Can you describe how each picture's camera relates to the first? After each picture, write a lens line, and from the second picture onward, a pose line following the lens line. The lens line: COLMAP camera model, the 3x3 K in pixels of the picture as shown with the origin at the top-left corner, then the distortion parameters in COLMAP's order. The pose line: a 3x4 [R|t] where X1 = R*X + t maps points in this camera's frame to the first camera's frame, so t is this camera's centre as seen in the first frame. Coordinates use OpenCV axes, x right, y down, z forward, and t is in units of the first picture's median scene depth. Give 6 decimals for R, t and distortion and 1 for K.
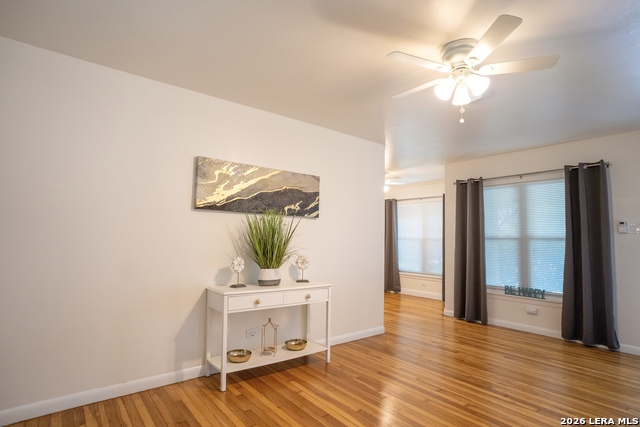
lens RADIAL K [[334.6, 0, 321.2], [0, 334.6, 219.2], [0, 0, 1]] dist [-0.003139, 0.000134]
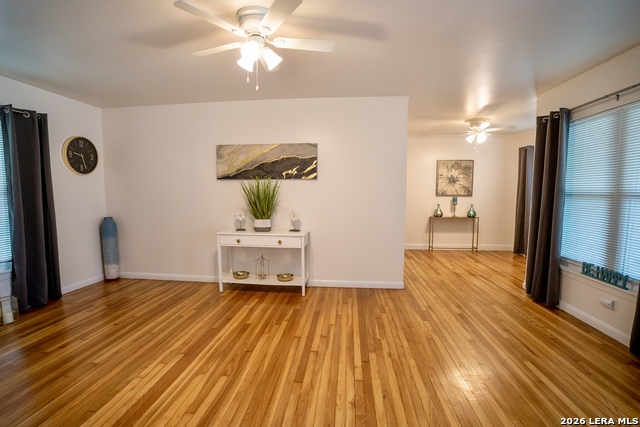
lens RADIAL K [[301.3, 0, 320.0], [0, 301.3, 213.5], [0, 0, 1]] dist [-0.066557, 0.015505]
pose [[0.709895, 0.036456, -0.703364, 0.792153], [0.053888, 0.992920, 0.105853, 0.005378], [0.702243, -0.113048, 0.702904, 0.269683]]
